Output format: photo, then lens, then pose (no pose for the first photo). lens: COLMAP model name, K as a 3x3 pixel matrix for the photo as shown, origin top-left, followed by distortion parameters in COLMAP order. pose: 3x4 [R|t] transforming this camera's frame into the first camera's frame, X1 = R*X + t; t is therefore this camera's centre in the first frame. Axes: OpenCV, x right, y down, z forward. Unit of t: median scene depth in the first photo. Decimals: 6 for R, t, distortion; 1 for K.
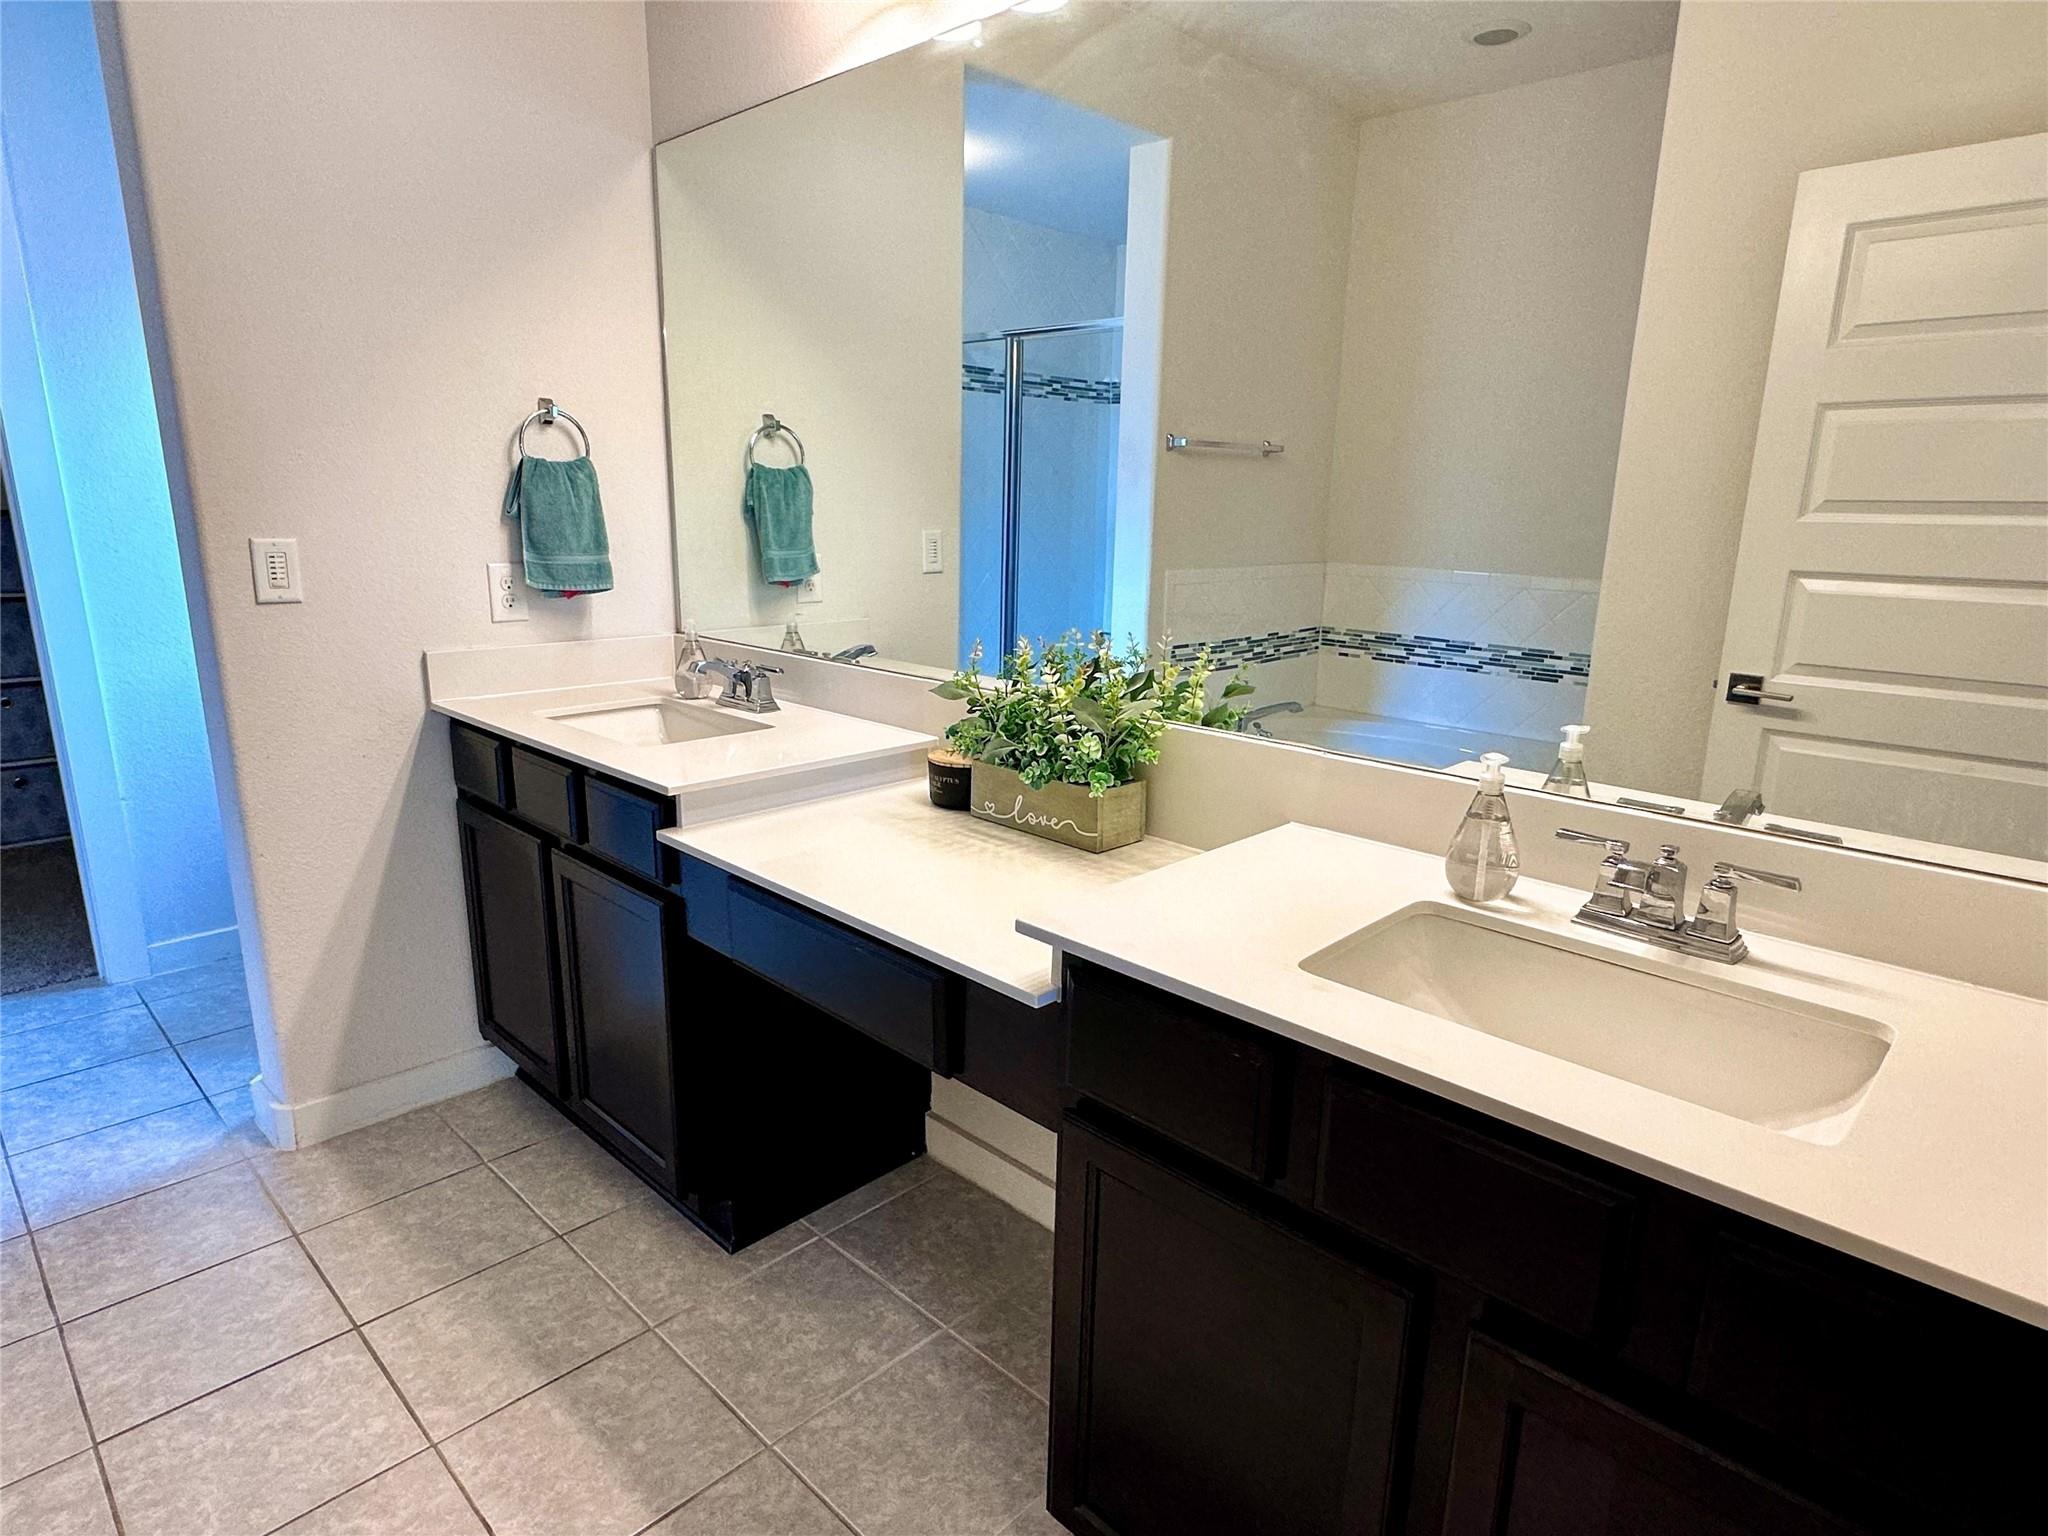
lens RADIAL K [[1136.1, 0, 1018.2], [0, 1136.1, 771.4], [0, 0, 1]] dist [-0.009462, 0.003267]
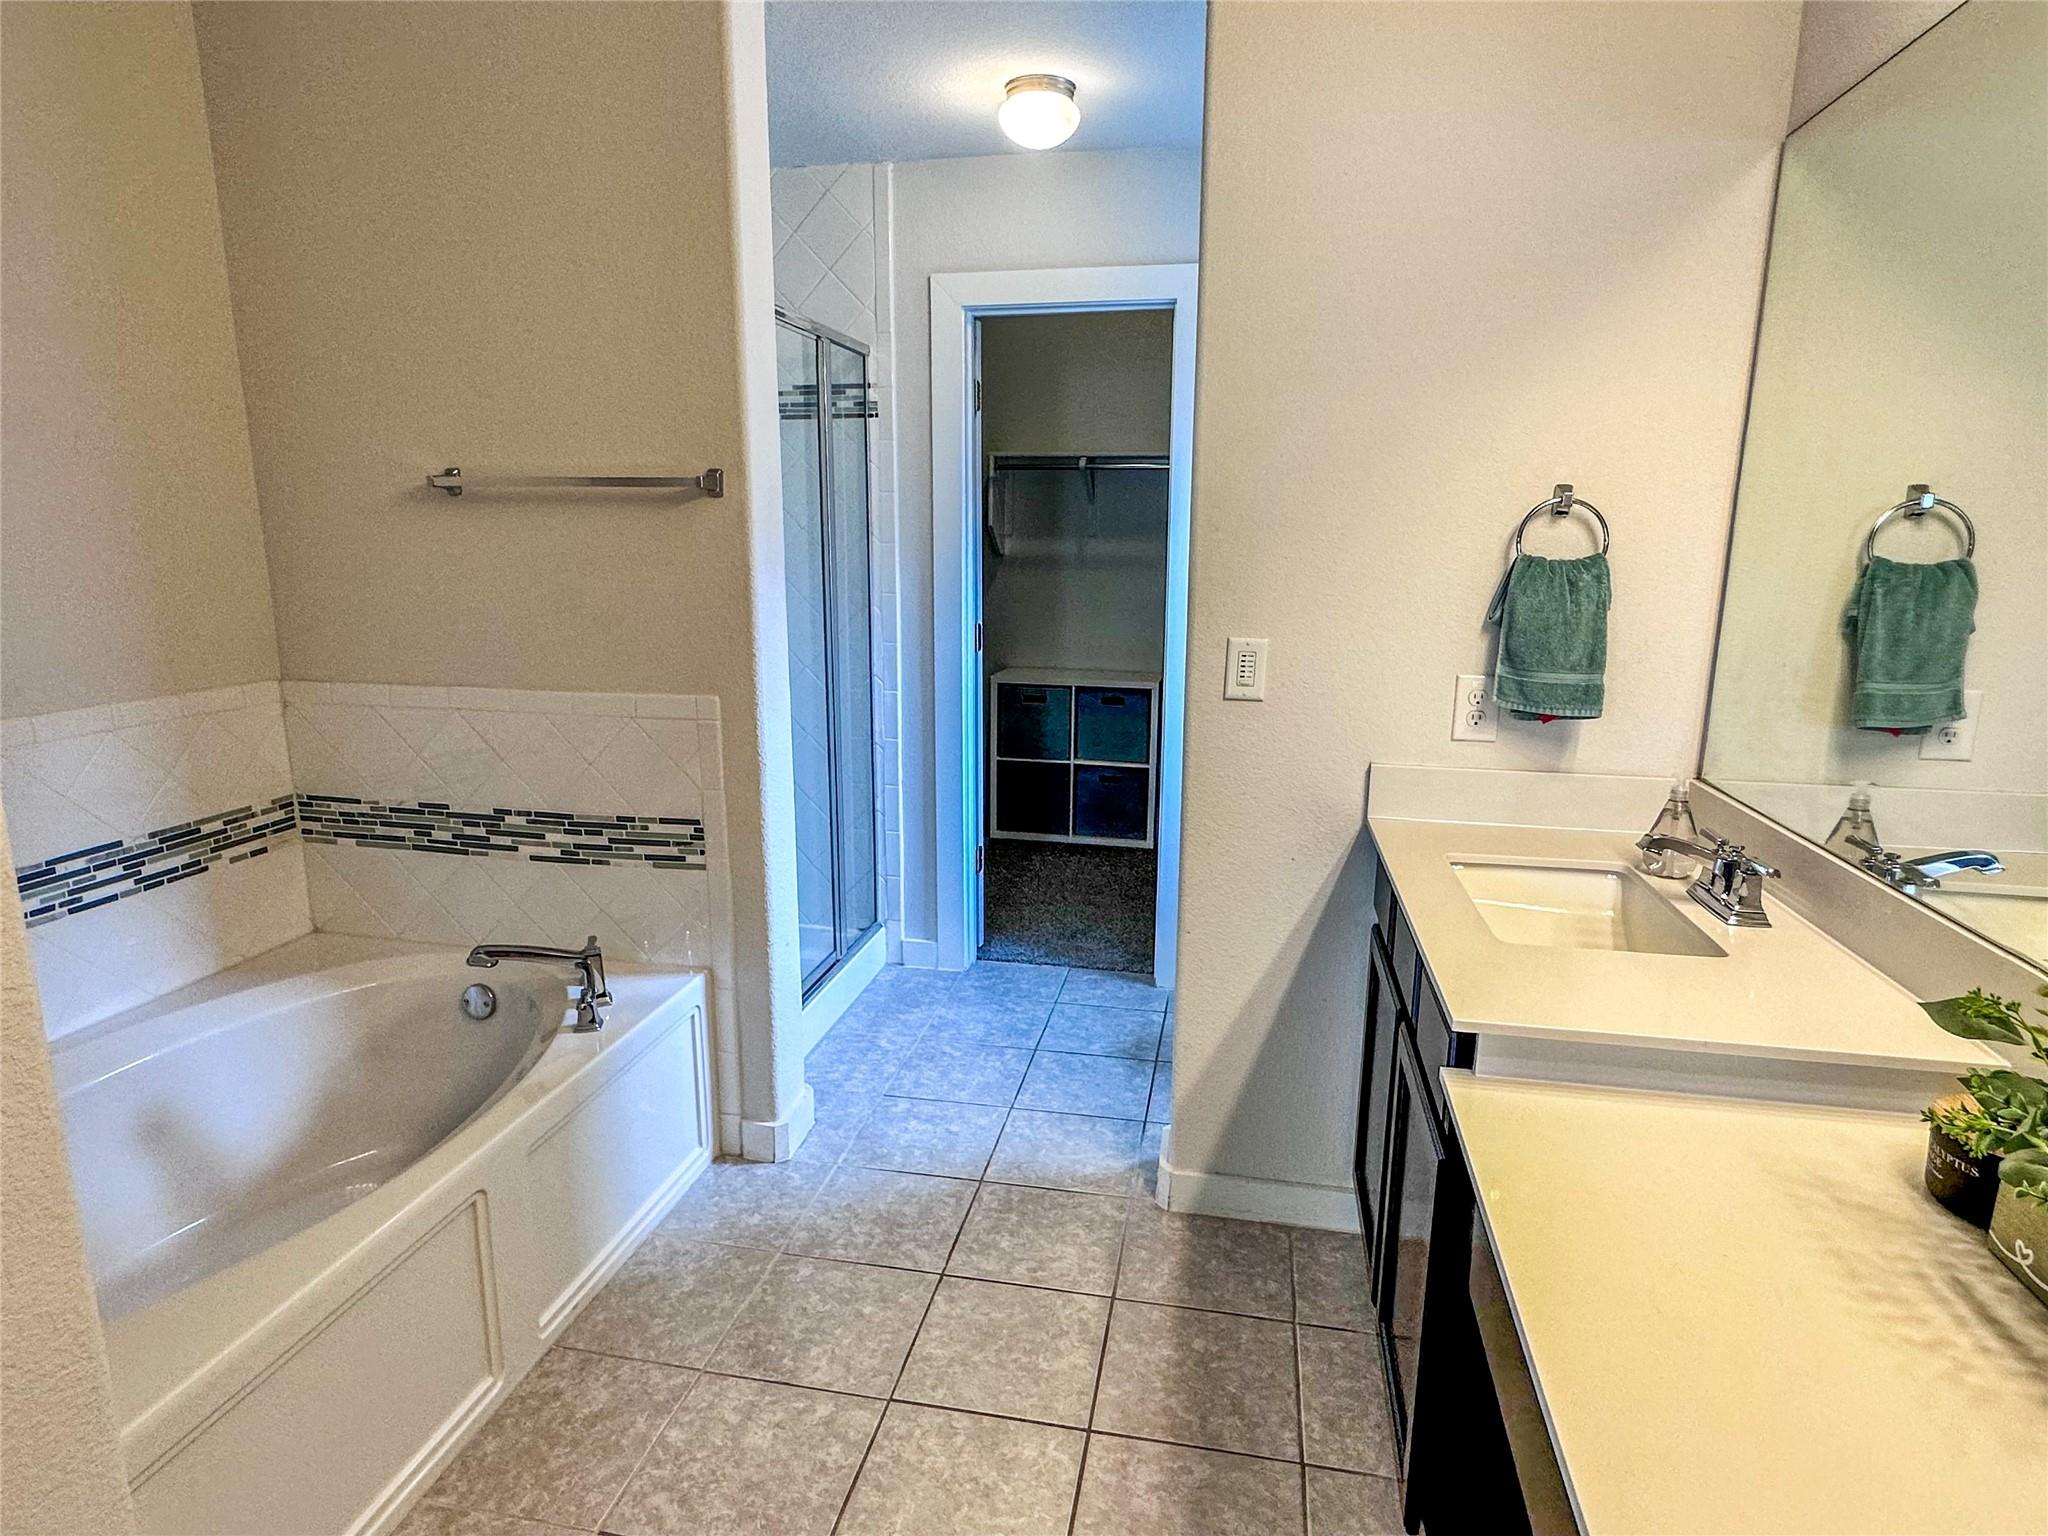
lens RADIAL K [[1136.1, 0, 1028.3], [0, 1136.1, 777.7], [0, 0, 1]] dist [-0.009462, 0.003267]
pose [[0.547925, 0.161387, -0.820812, 0.084587], [-0.195881, 0.978687, 0.061670, -0.092243], [0.813270, 0.126992, 0.567860, 0.233652]]
